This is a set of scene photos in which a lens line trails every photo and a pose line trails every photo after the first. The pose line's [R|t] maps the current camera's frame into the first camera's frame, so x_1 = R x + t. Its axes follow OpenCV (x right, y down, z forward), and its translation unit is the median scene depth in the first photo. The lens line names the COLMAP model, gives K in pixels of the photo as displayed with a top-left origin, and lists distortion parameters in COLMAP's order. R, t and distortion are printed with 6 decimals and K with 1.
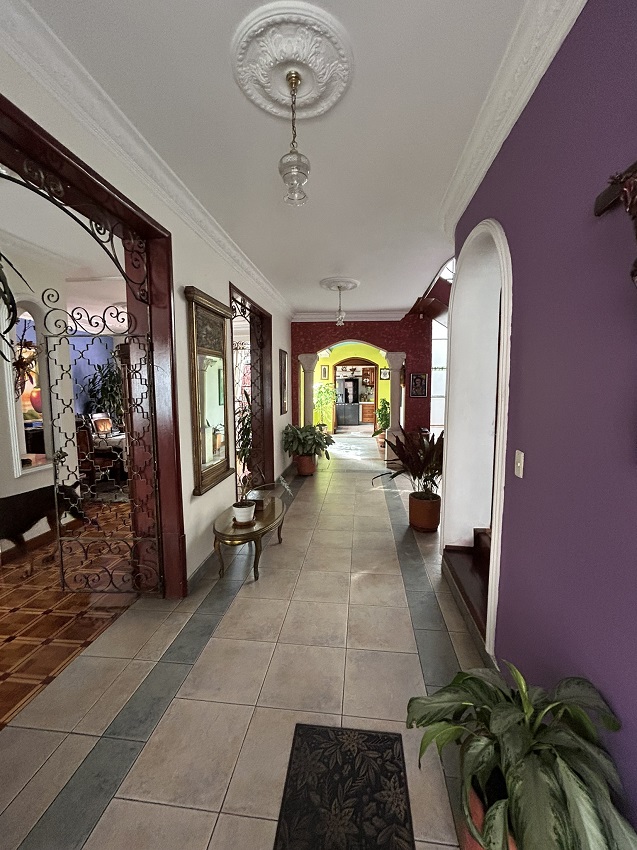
lens RADIAL K [[344.5, 0, 321.5], [0, 344.5, 420.8], [0, 0, 1]] dist [-0.001222, -0.000005]
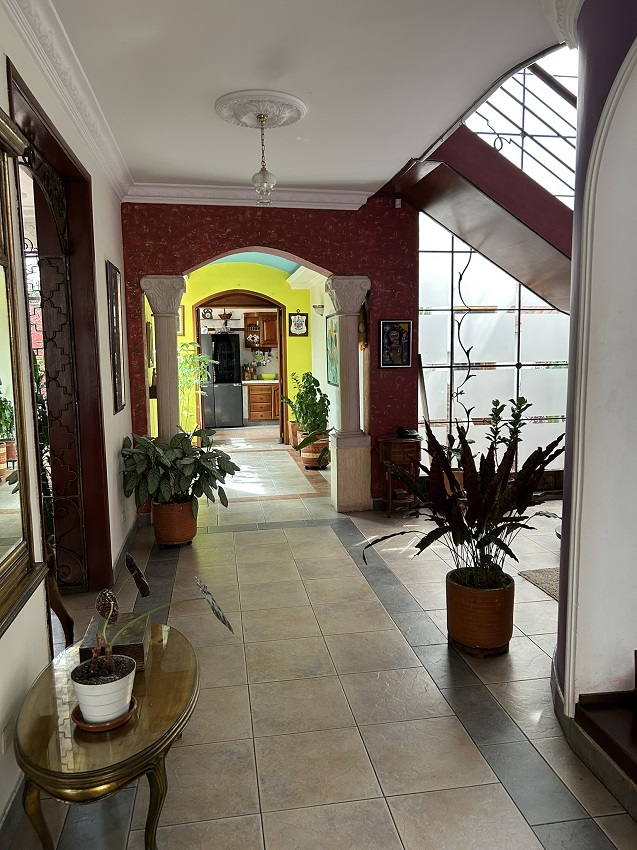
lens RADIAL K [[644.8, 0, 318.8], [0, 644.8, 427.3], [0, 0, 1]] dist [0.063303, -0.004784]
pose [[0.962007, -0.042305, 0.269726, -0.082191], [0.037484, 0.999032, 0.023003, -0.008124], [-0.270438, -0.012019, 0.962662, 0.125208]]
